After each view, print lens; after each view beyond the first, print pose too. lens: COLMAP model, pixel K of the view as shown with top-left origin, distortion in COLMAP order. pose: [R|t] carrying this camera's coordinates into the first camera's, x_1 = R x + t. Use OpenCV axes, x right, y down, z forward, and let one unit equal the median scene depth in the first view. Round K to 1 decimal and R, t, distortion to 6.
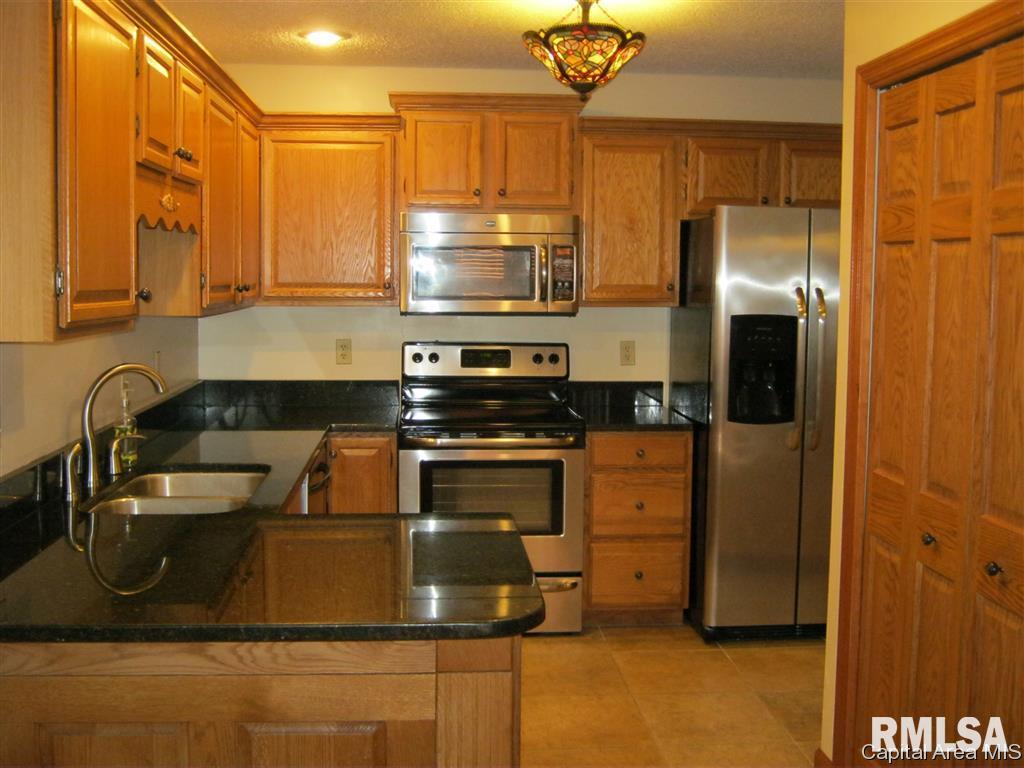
lens RADIAL K [[1131.8, 0, 514.3], [0, 1131.8, 362.5], [0, 0, 1]] dist [-0.063183, -0.008407]
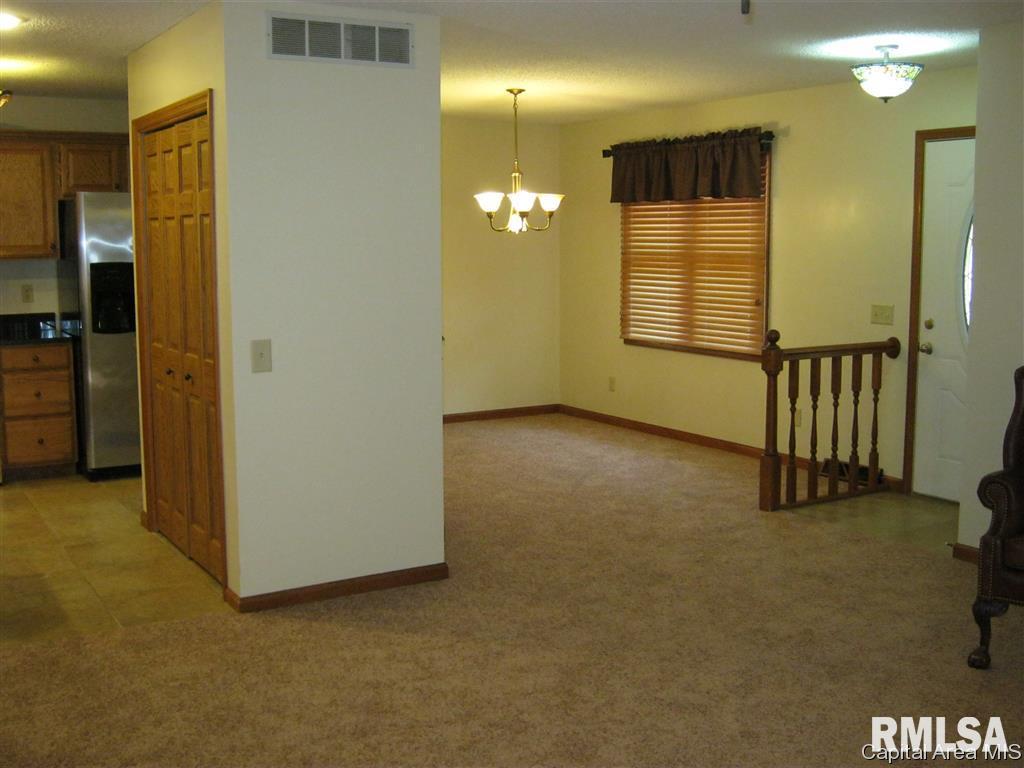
lens RADIAL K [[1131.8, 0, 514.3], [0, 1131.8, 362.5], [0, 0, 1]] dist [-0.063183, -0.008407]
pose [[0.894566, -0.063124, 0.442455, 0.023193], [0.046719, 0.997759, 0.047889, 0.043632], [-0.444487, -0.022168, 0.895511, -0.586373]]
